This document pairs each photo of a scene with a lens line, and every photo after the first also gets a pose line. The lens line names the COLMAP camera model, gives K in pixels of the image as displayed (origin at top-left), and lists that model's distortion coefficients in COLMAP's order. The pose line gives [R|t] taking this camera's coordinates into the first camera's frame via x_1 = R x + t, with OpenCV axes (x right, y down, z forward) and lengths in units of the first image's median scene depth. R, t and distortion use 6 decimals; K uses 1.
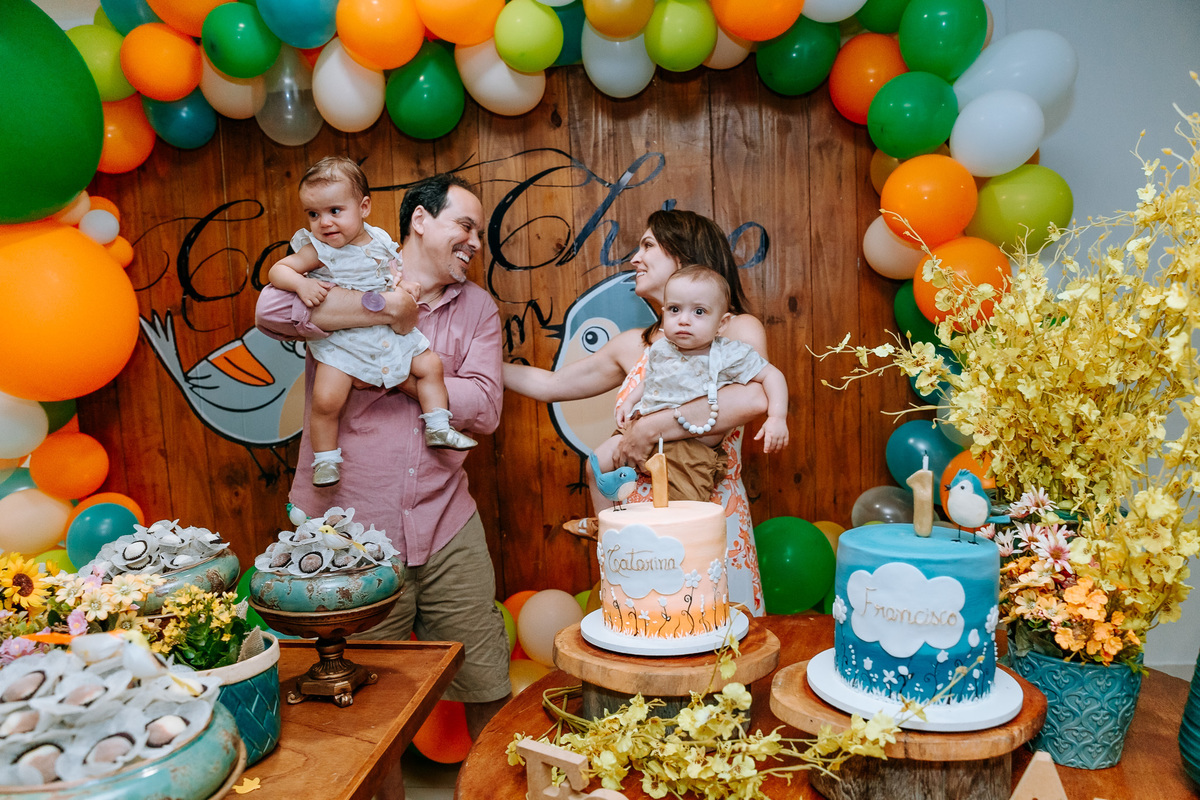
lens RADIAL K [[781.6, 0, 597.9], [0, 781.6, 402.8], [0, 0, 1]] dist [-0.086326, 0.039904]
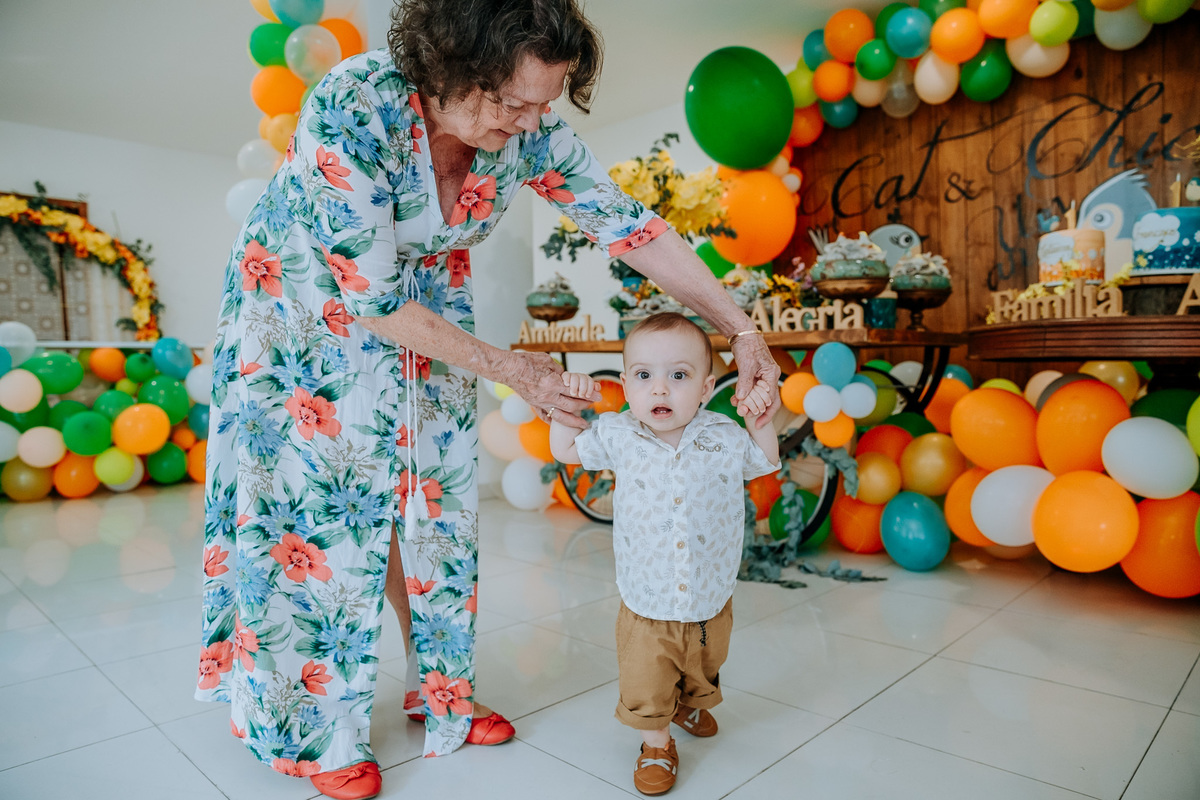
lens RADIAL K [[781.6, 0, 618.3], [0, 781.6, 395.8], [0, 0, 1]] dist [-0.086326, 0.039904]
pose [[0.766415, 0.048940, -0.640479, 0.227360], [-0.063828, 0.997961, -0.000123, 0.308821], [0.639167, 0.040975, 0.767976, -0.655998]]
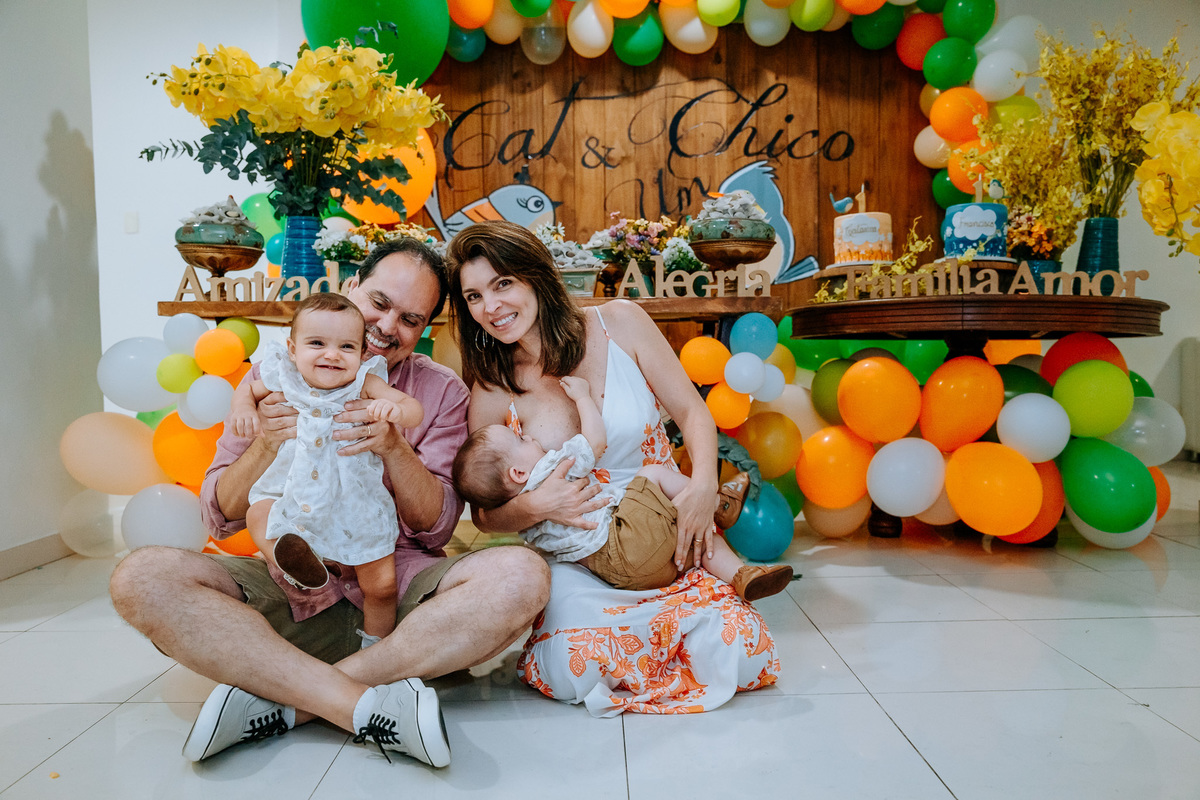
lens RADIAL K [[910.3, 0, 603.4], [0, 910.3, 390.6], [0, 0, 1]] dist [-0.063589, 0.011066]
pose [[0.995943, 0.020989, 0.087500, -0.414248], [-0.018016, 0.999238, -0.034633, 0.347847], [-0.088160, 0.032916, 0.995562, -0.717756]]
